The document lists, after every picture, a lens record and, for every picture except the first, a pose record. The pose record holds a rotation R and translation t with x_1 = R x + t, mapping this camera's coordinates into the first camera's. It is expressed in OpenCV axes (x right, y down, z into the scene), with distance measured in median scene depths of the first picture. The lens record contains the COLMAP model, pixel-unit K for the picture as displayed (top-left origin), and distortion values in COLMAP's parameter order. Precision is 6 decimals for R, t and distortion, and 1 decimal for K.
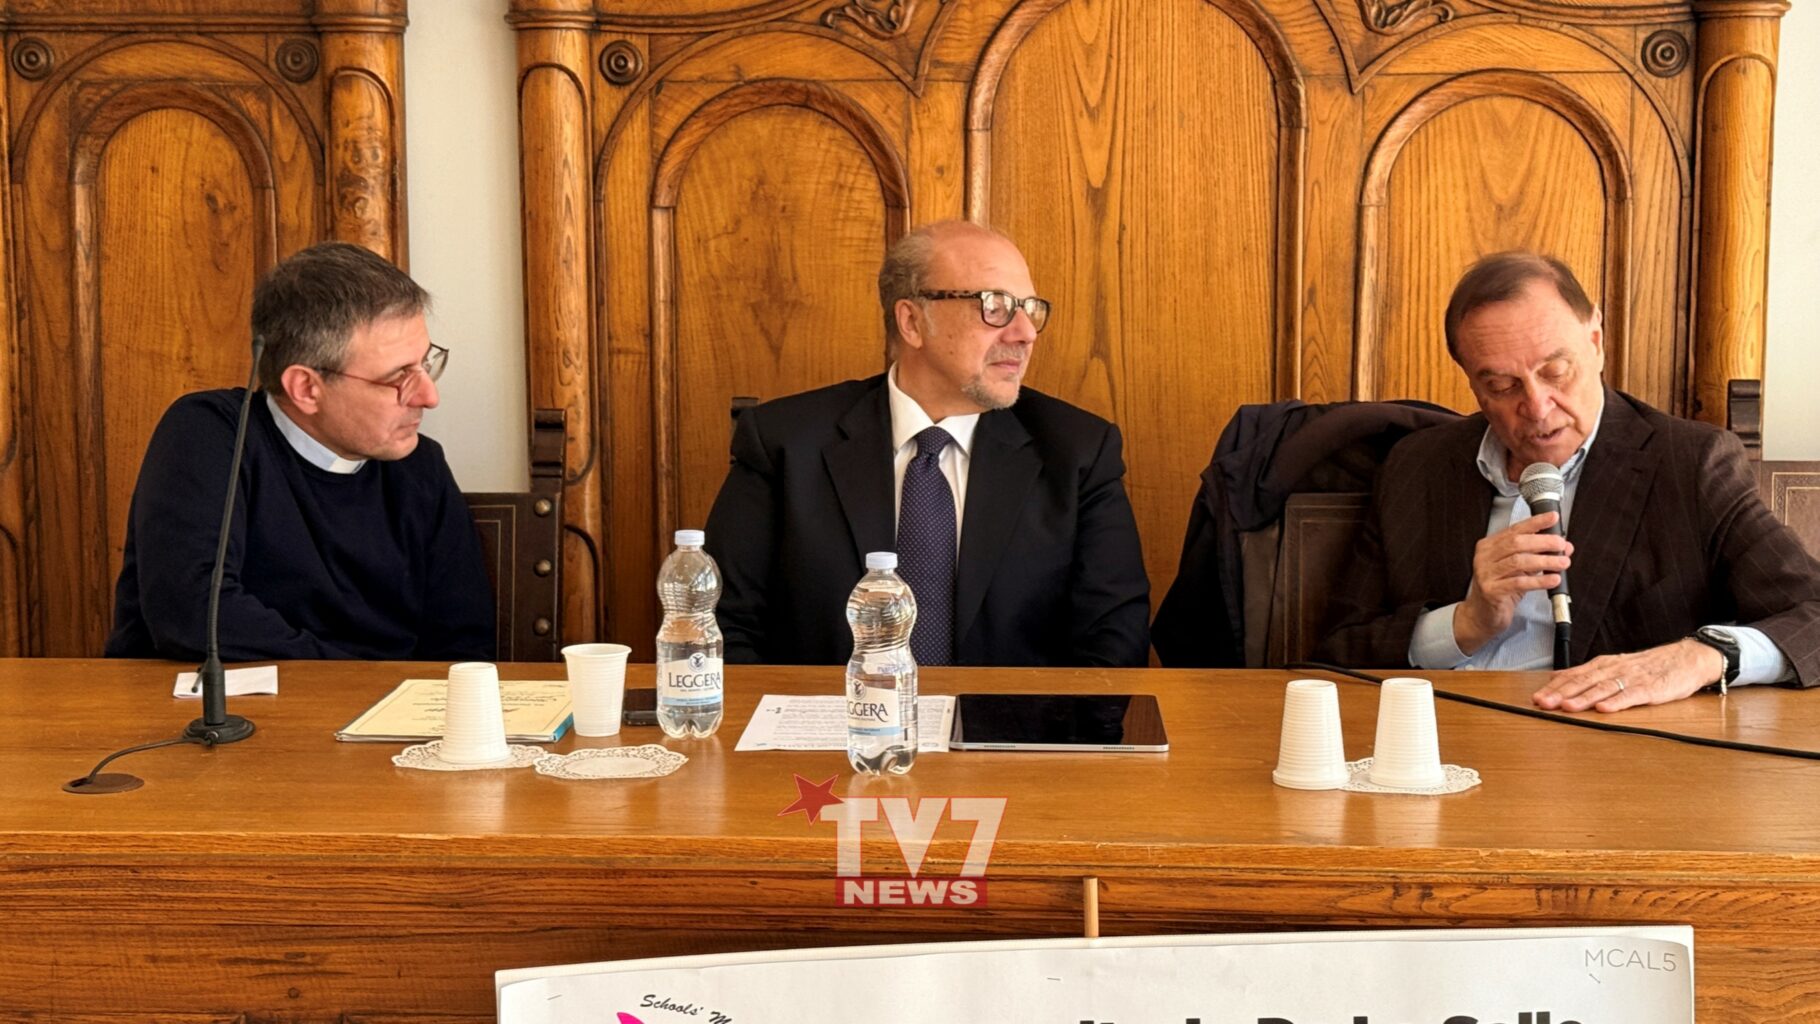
lens RADIAL K [[2707.3, 0, 910.0], [0, 2707.3, 512.0], [0, 0, 1]] dist [0.178499, -0.346038]
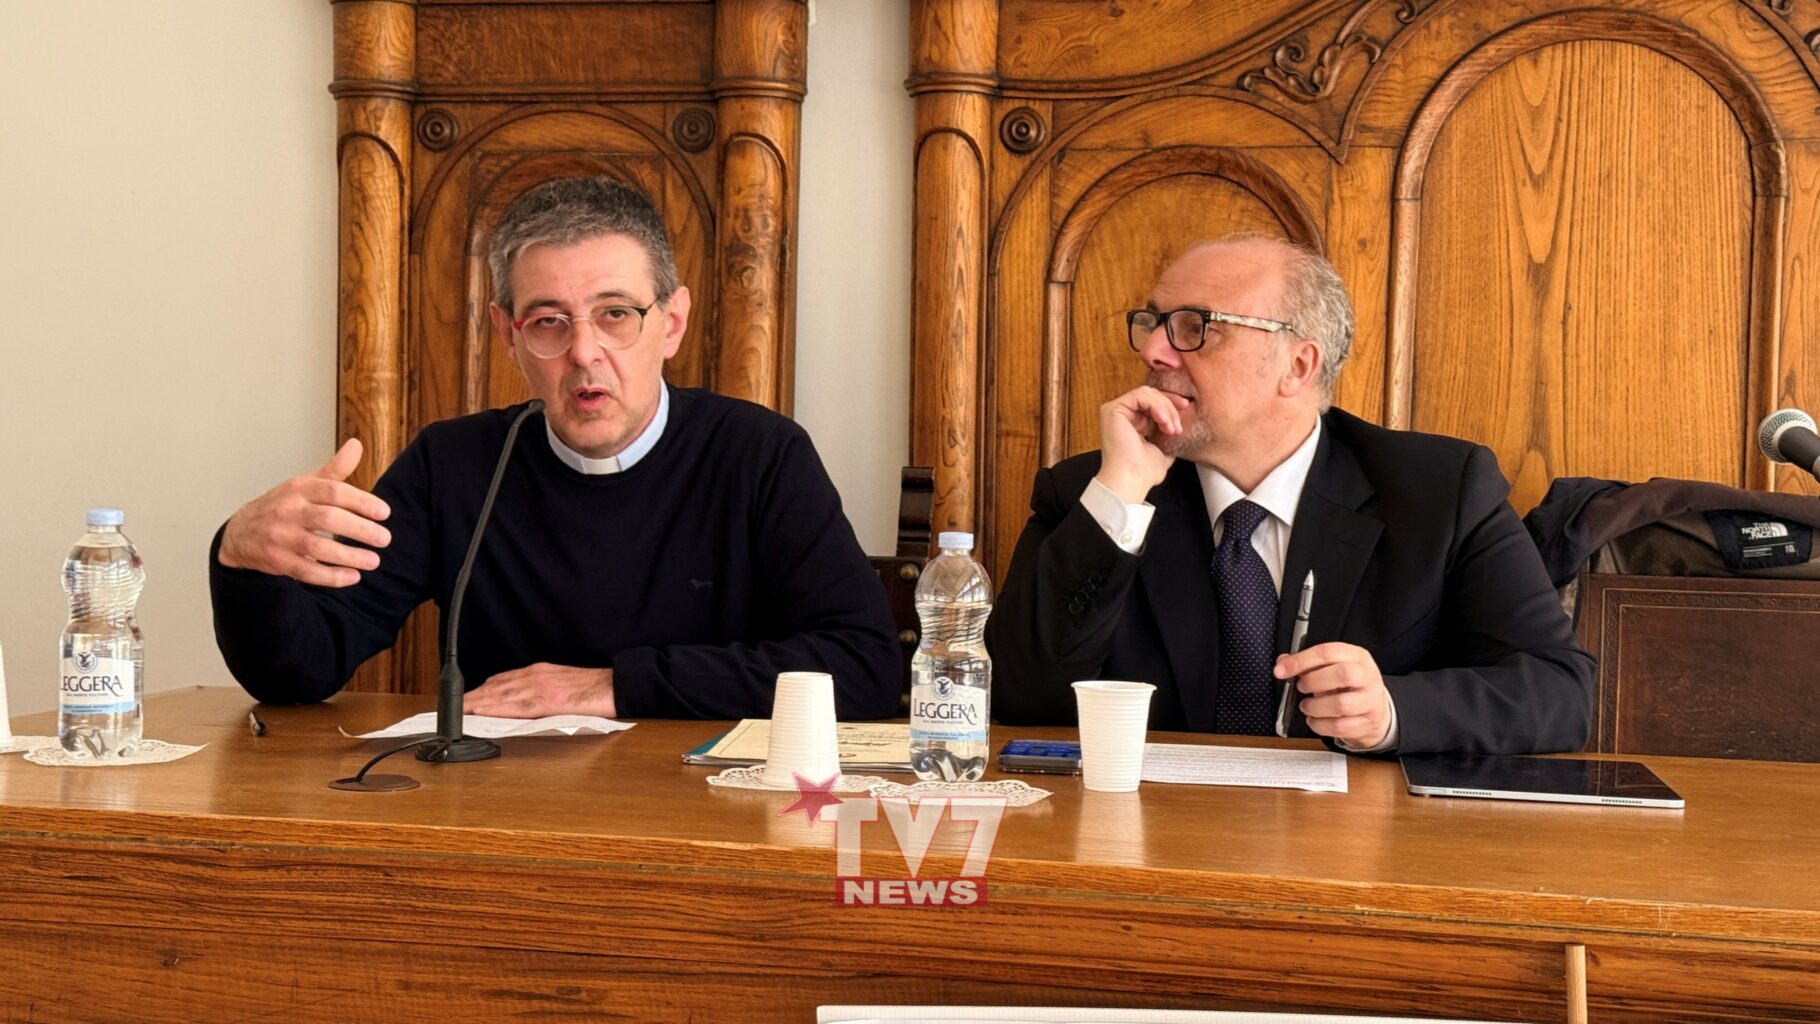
lens RADIAL K [[2492.2, 0, 910.0], [0, 2492.2, 512.0], [0, 0, 1]] dist [0.138984, -0.131042]
pose [[0.987506, 0.028855, -0.154917, -0.006216], [-0.043232, 0.994980, -0.090252, 0.048615], [0.151535, 0.095822, 0.983796, 0.153117]]
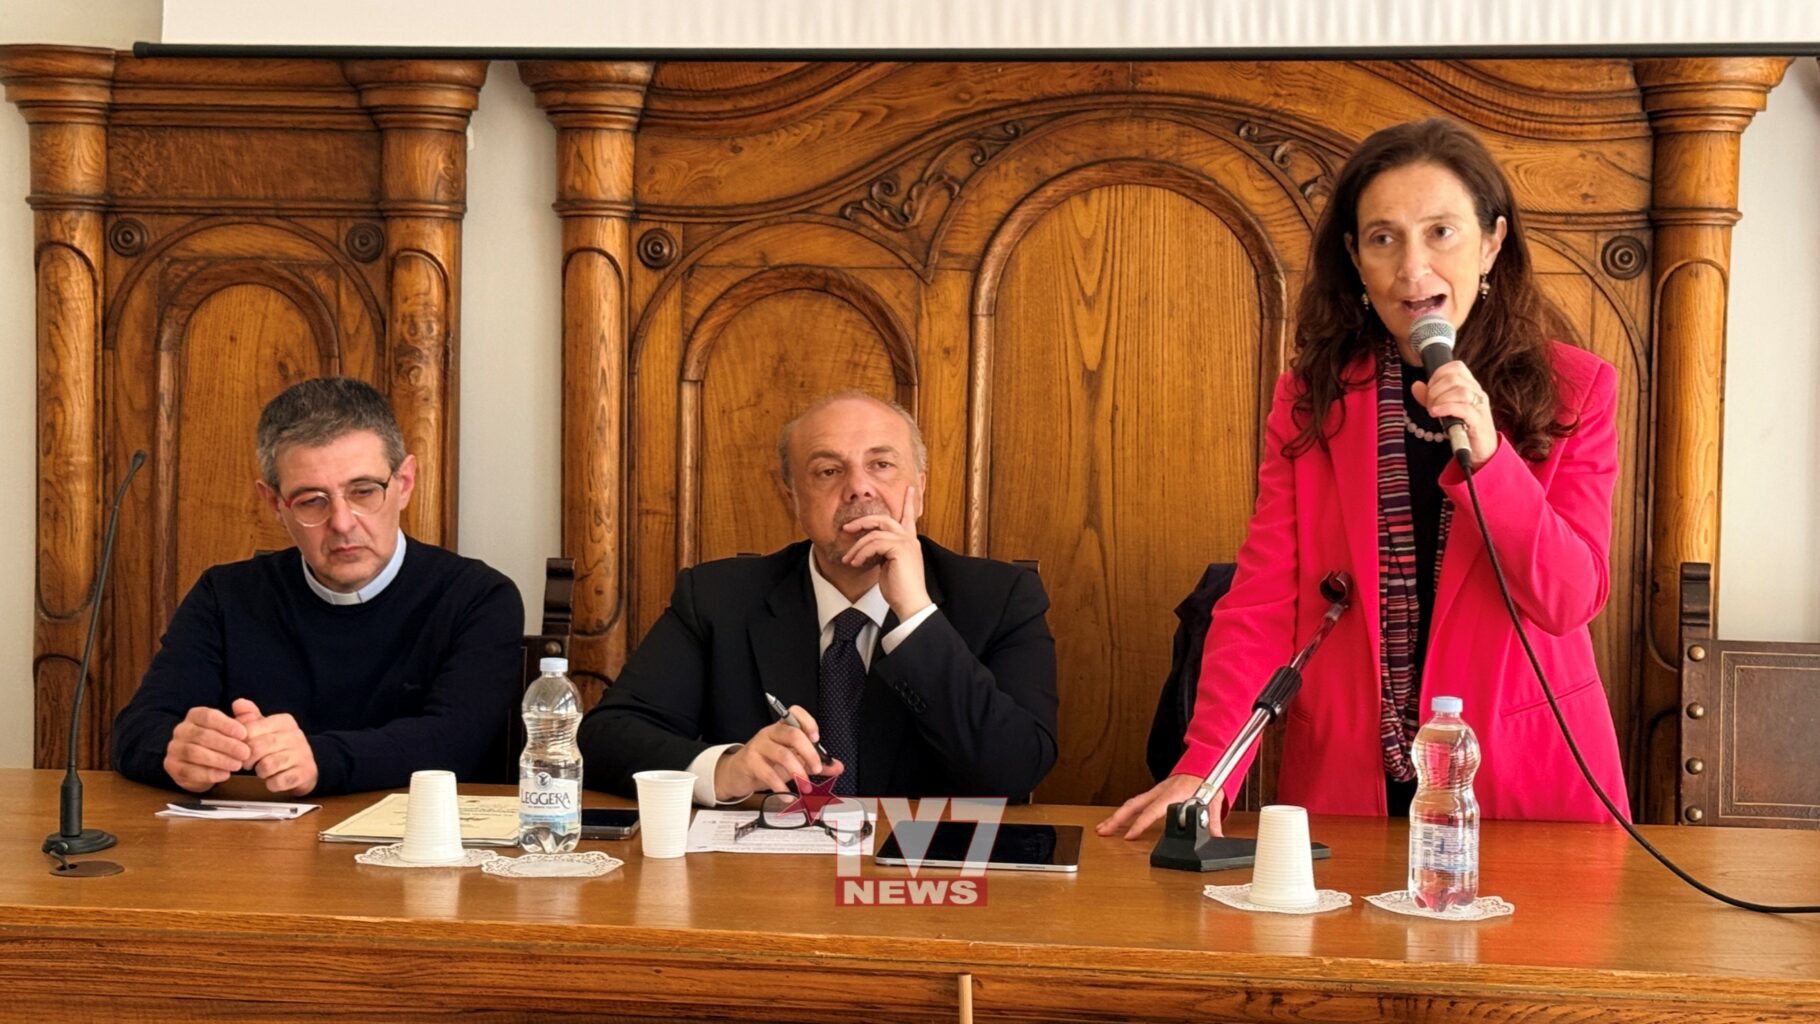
lens RADIAL K [[2609.7, 0, 910.0], [0, 2609.7, 512.0], [0, 0, 1]] dist [0.155175, -0.206458]
pose [[0.998325, 0.023222, -0.052981, 0.053802], [-0.027258, 0.996676, -0.076773, 0.018071], [0.051023, 0.078089, 0.995640, -0.029133]]
